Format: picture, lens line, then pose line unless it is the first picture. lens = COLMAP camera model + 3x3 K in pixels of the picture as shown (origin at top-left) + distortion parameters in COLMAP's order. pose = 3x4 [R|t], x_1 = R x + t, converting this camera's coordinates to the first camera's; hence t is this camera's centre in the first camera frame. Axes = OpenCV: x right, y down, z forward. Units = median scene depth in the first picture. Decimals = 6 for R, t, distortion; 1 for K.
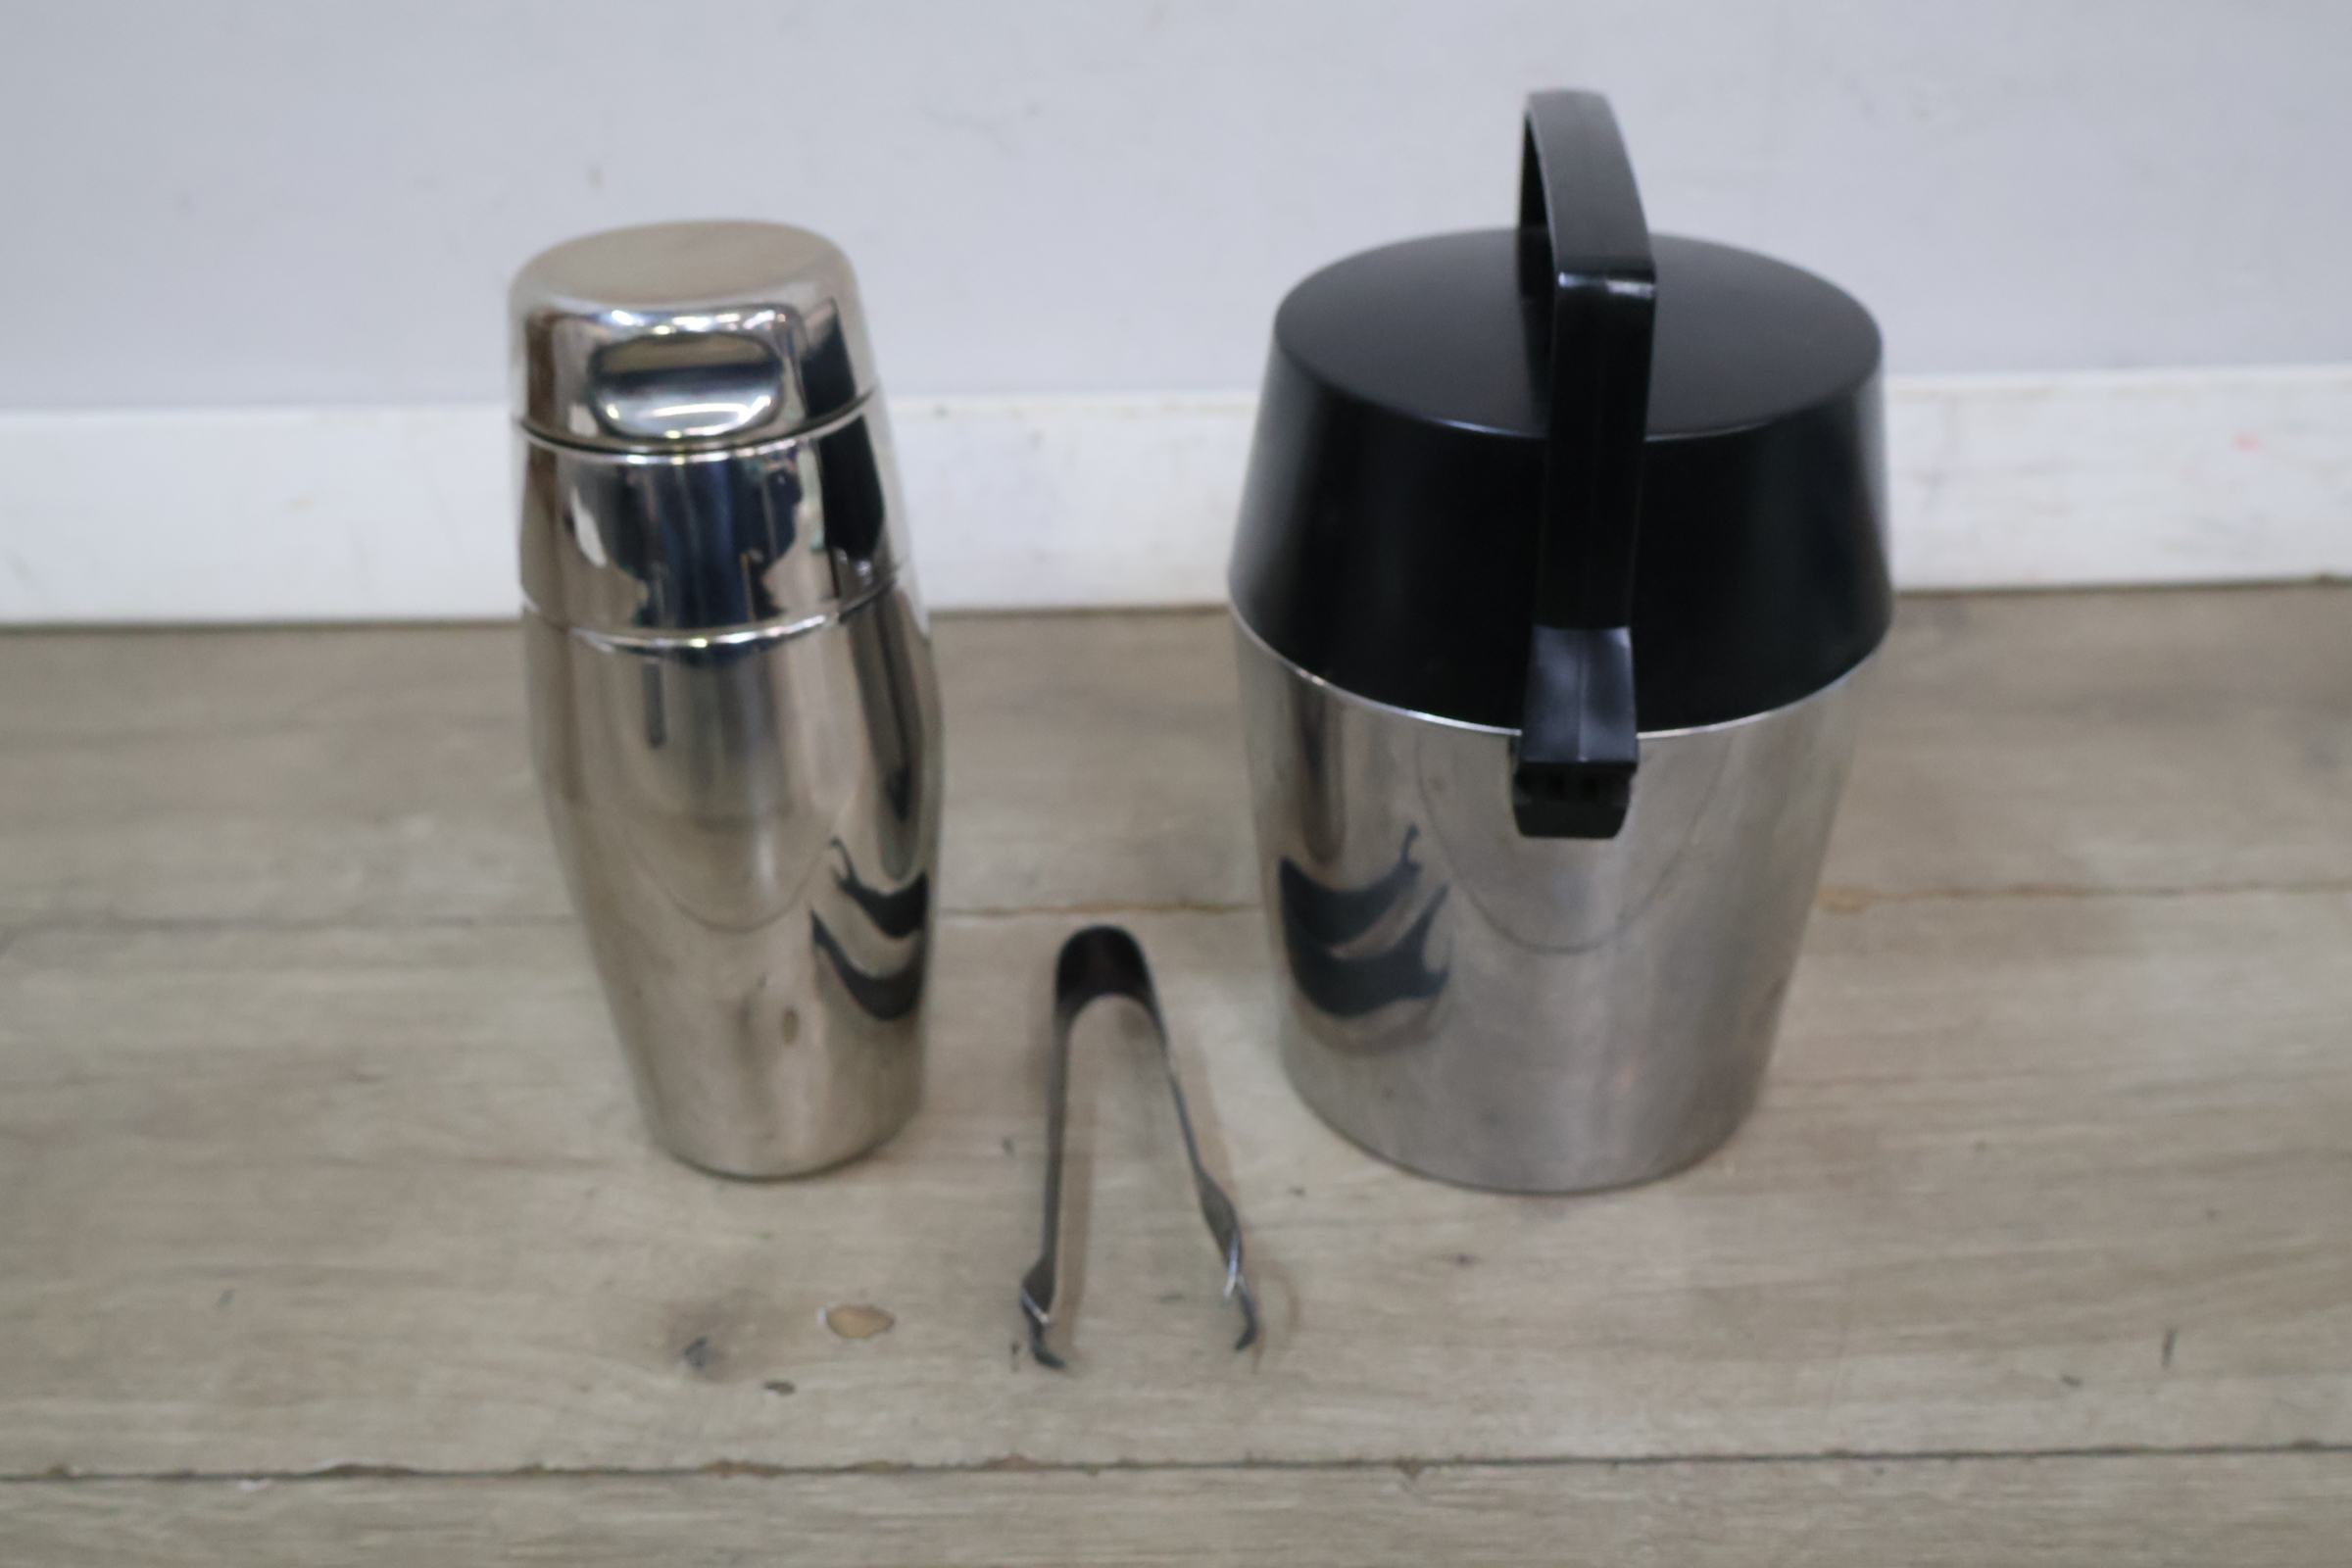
lens RADIAL K [[2417.6, 0, 1176.7], [0, 2417.6, 797.9], [0, 0, 1]] dist [0.010228, 0.000000]
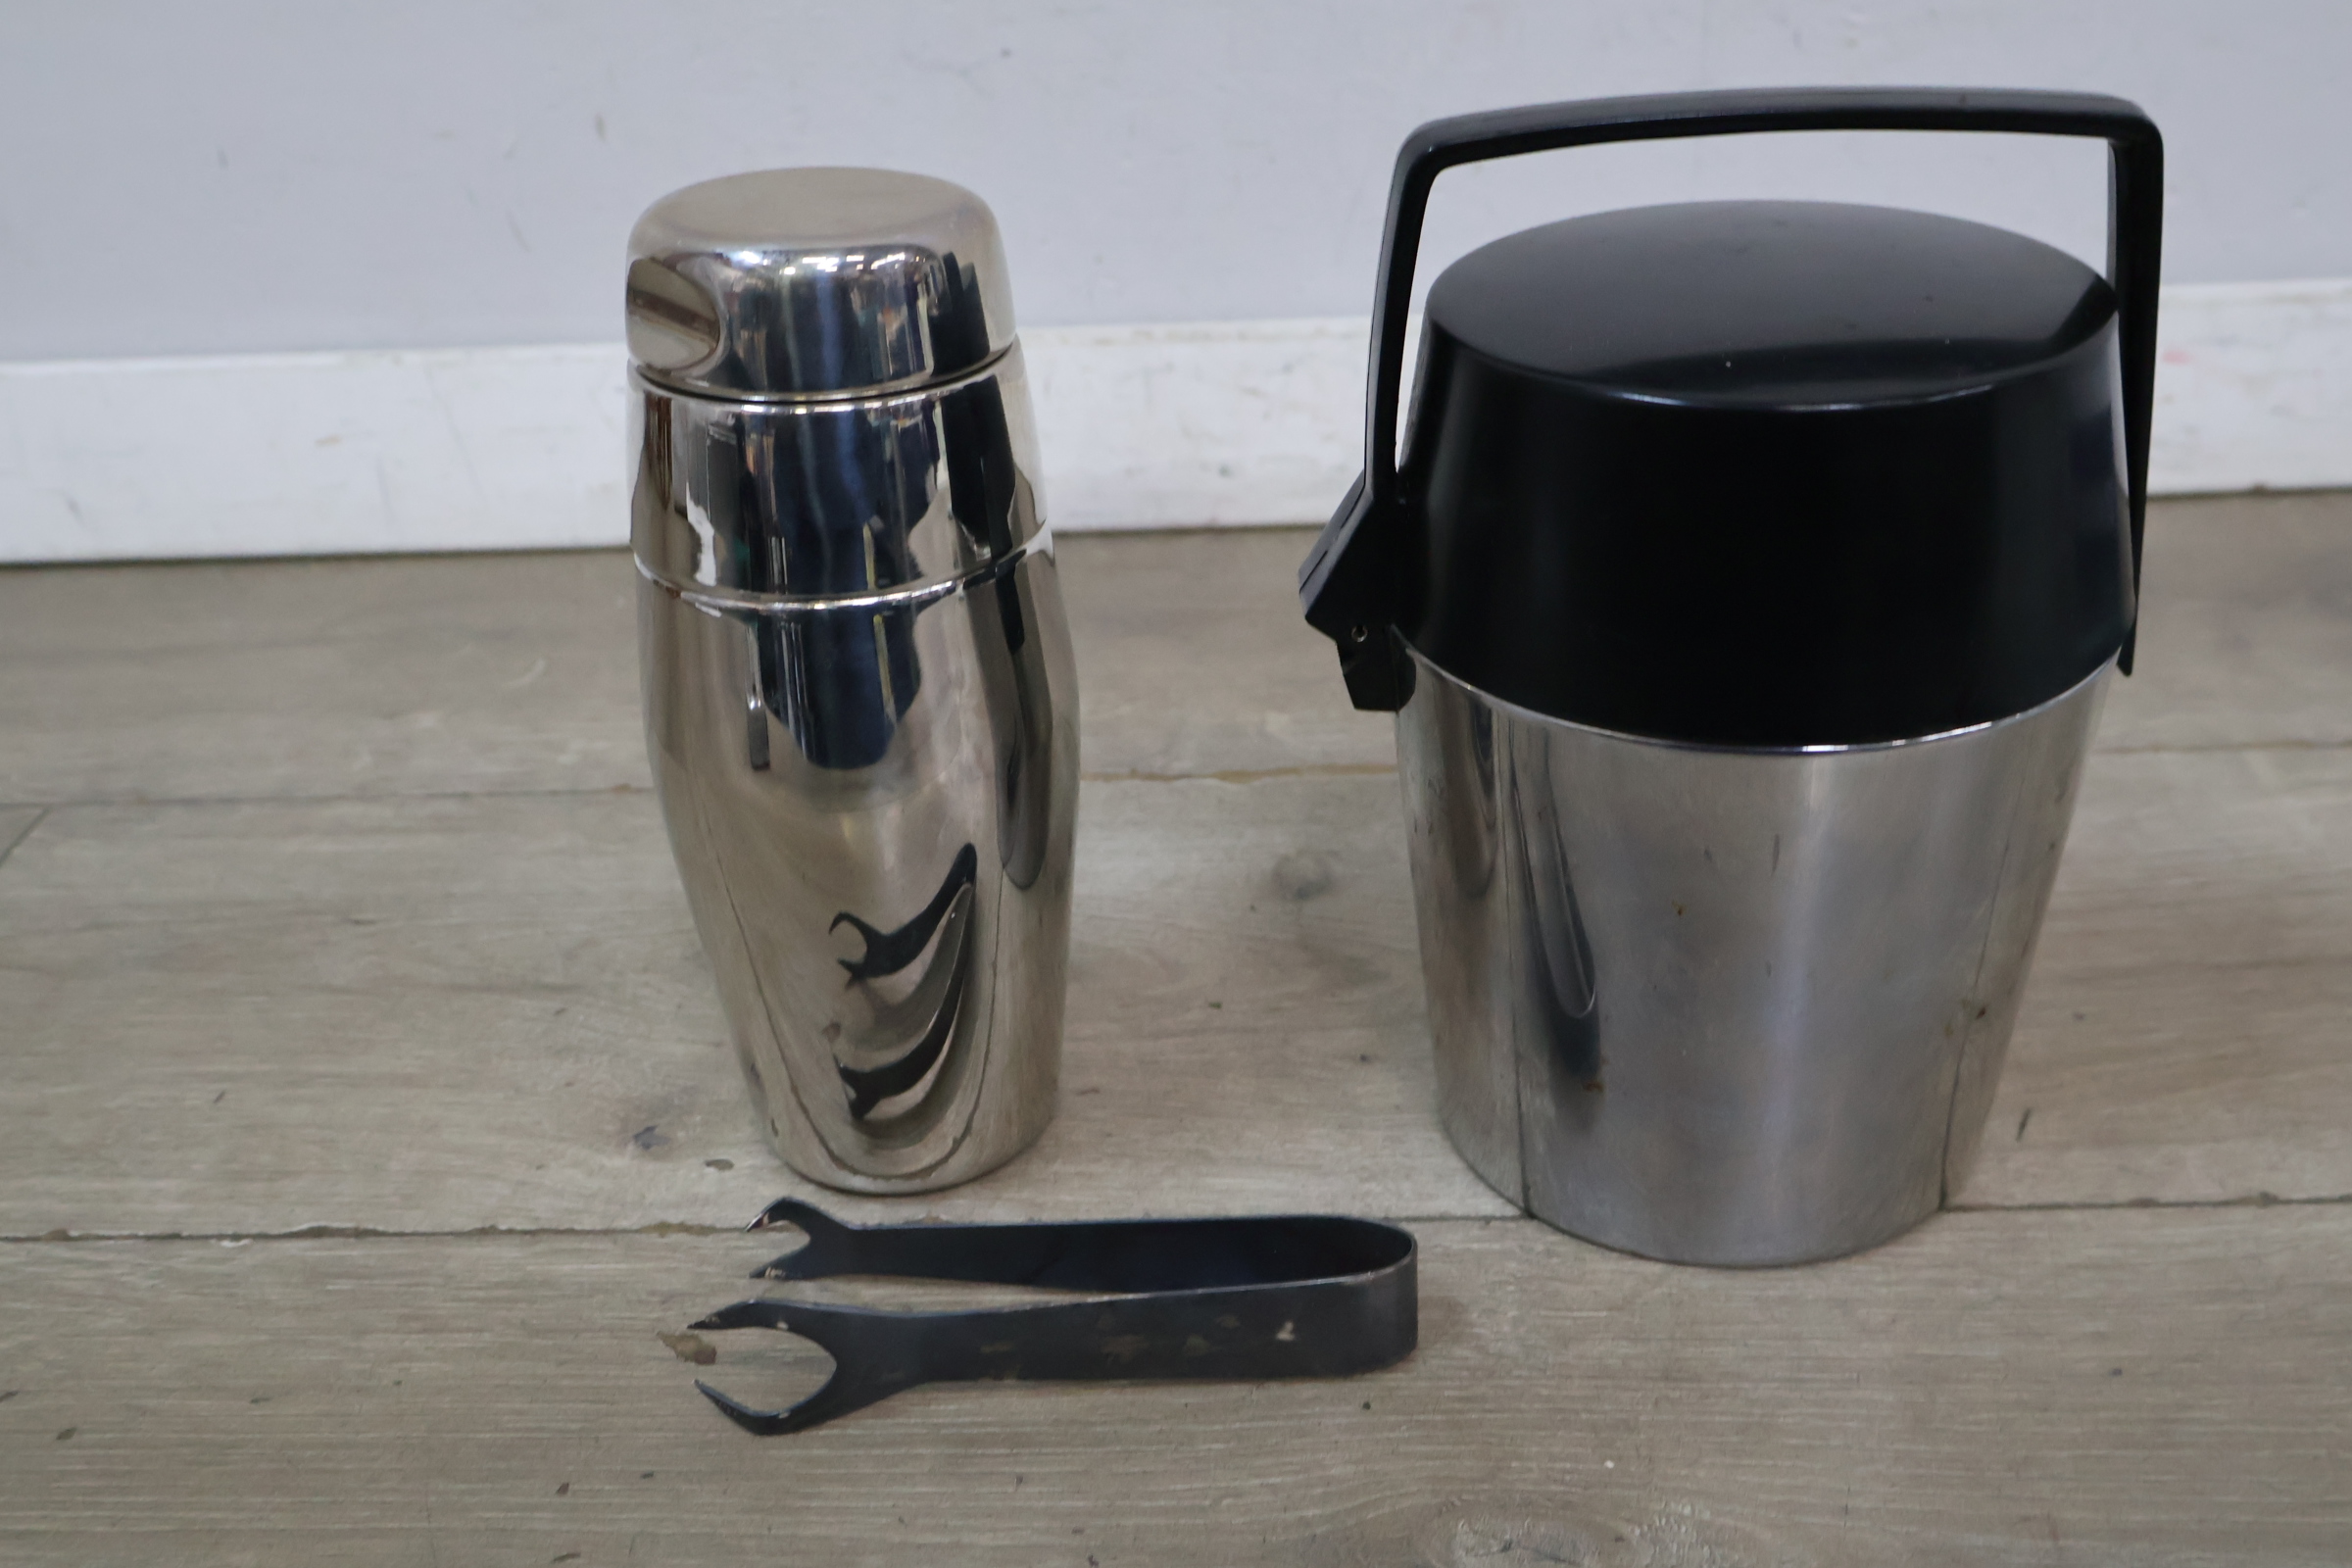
lens RADIAL K [[2417.6, 0, 1180.1], [0, 2417.6, 788.5], [0, 0, 1]] dist [0.010228, 0.000000]
pose [[0.999252, -0.007451, -0.037959, 0.083251], [0.006032, 0.999284, -0.037361, 0.117968], [0.038210, 0.037104, 0.998581, -0.074398]]
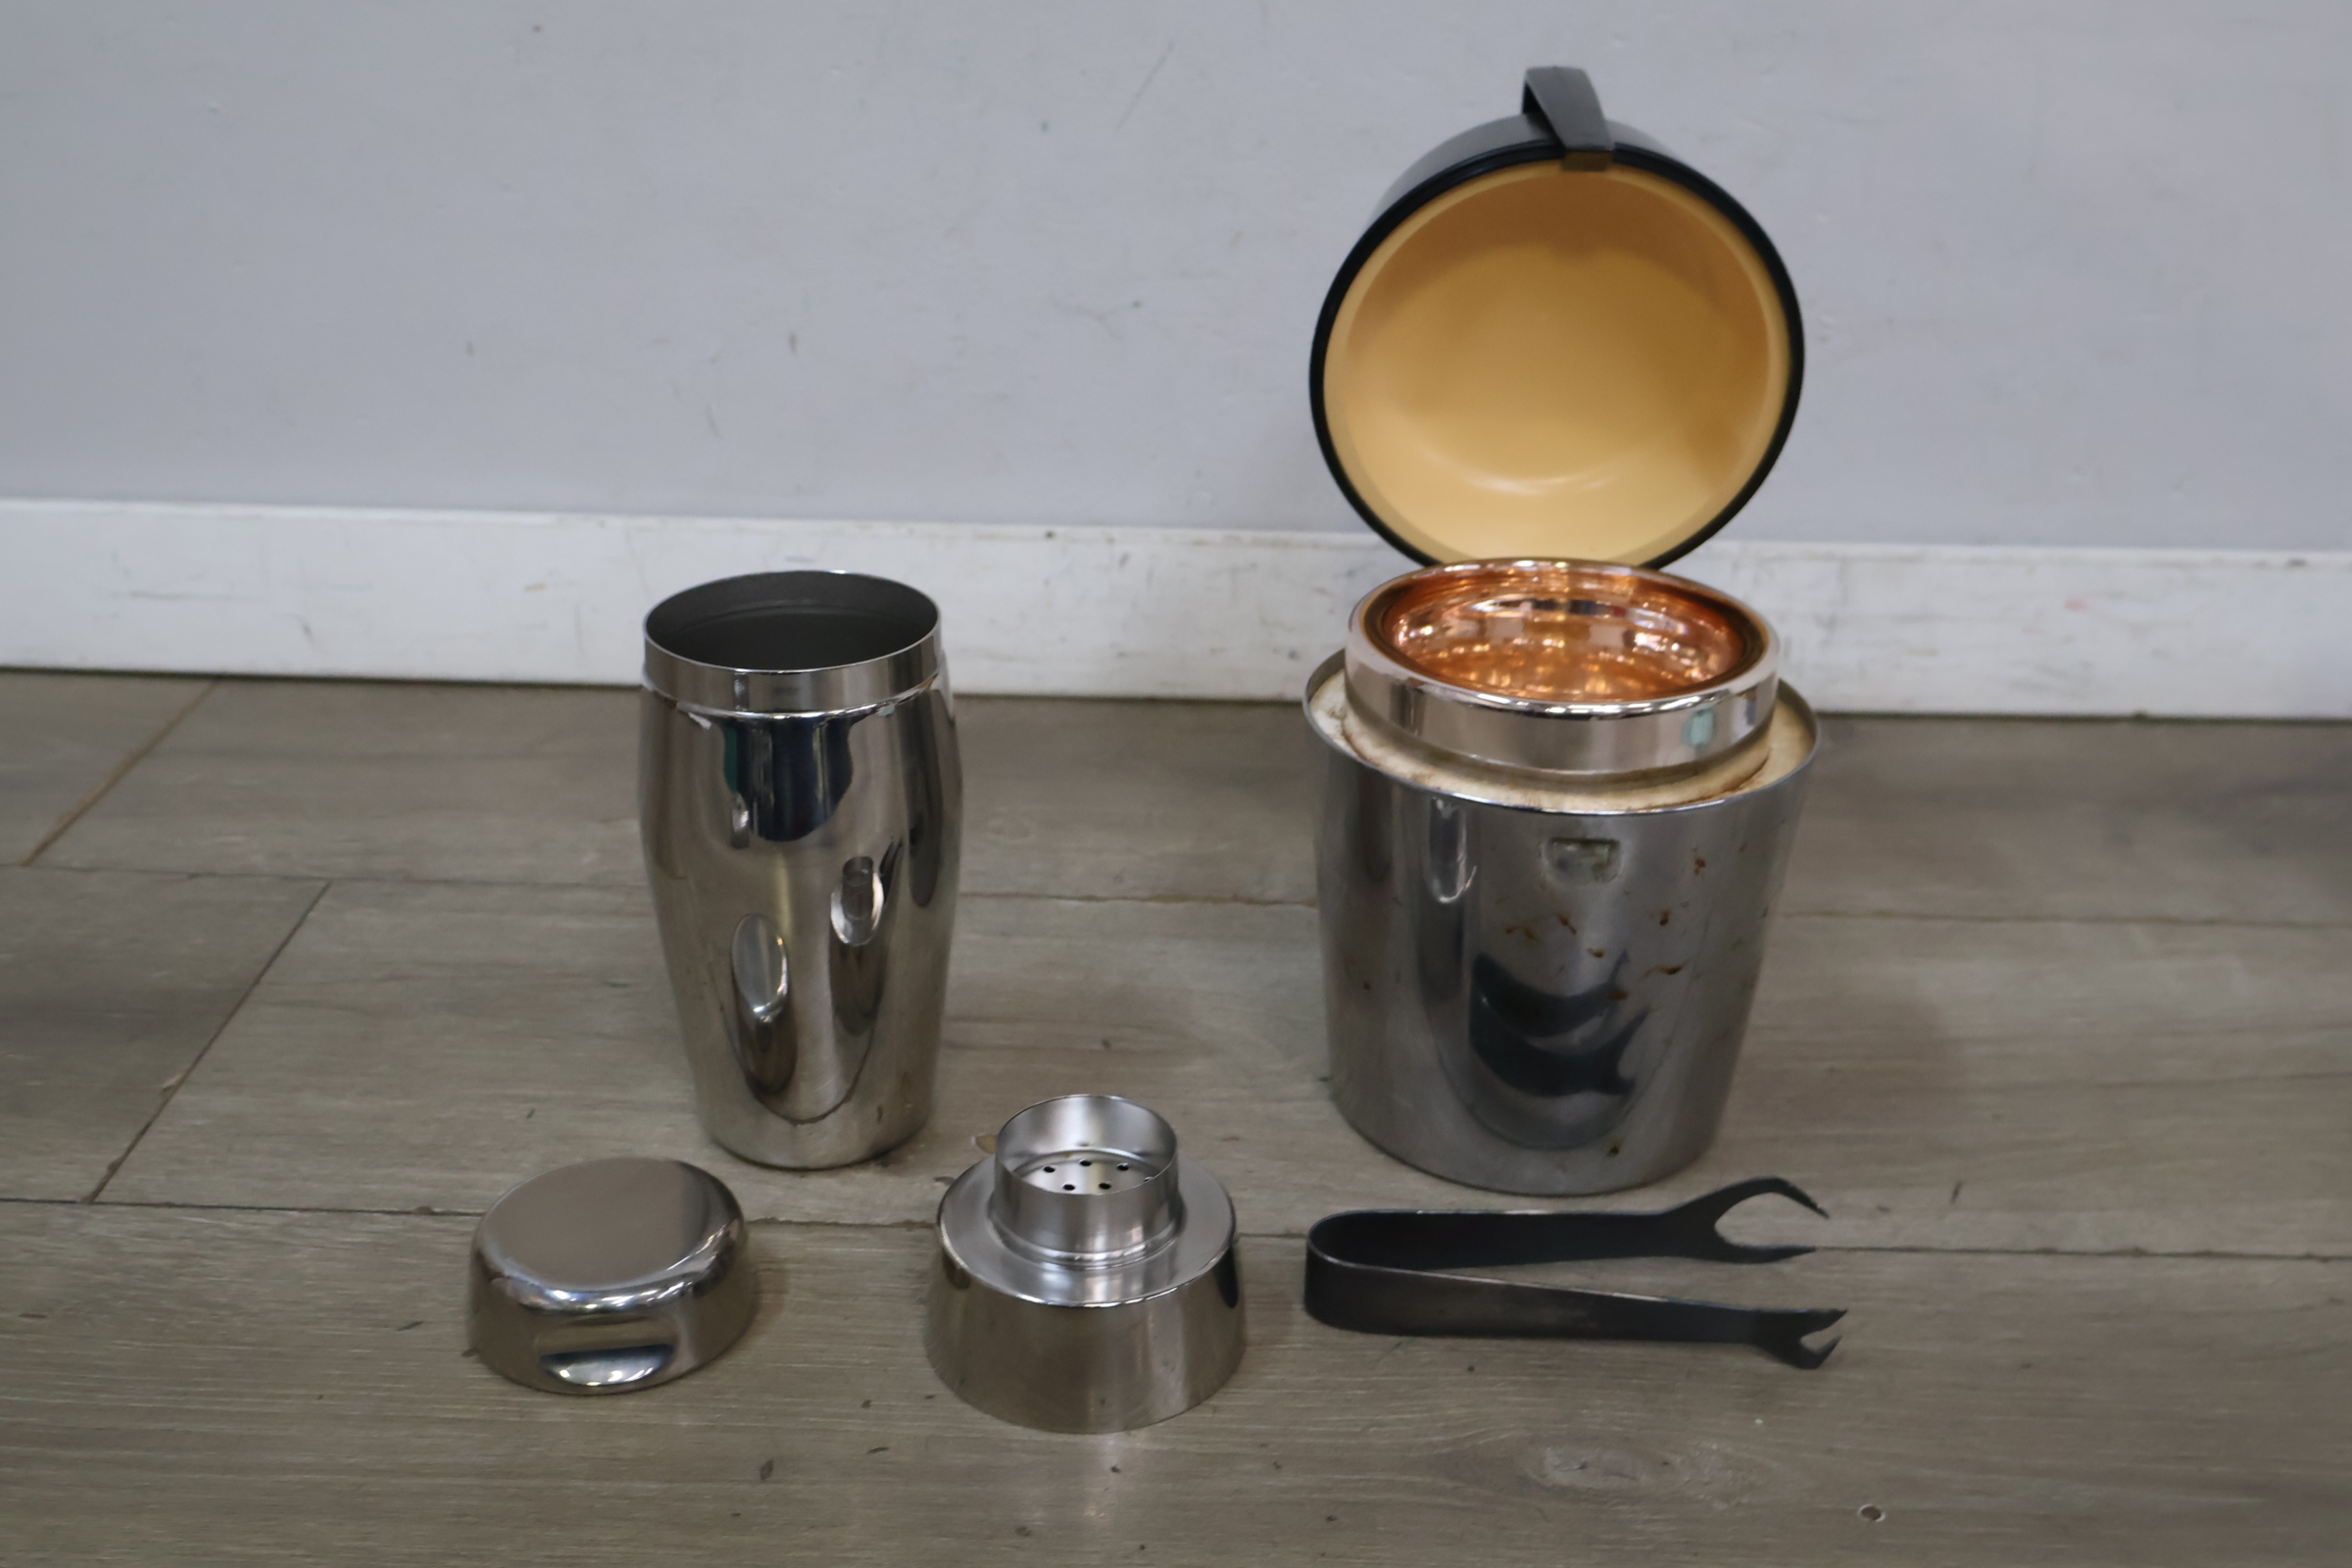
lens RADIAL K [[2417.6, 0, 1187.0], [0, 2417.6, 787.3], [0, 0, 1]] dist [0.010228, 0.000000]
pose [[0.999059, 0.042510, 0.008595, -0.048949], [-0.041334, 0.993282, -0.108083, 0.165226], [-0.013132, 0.107626, 0.994105, -0.387399]]
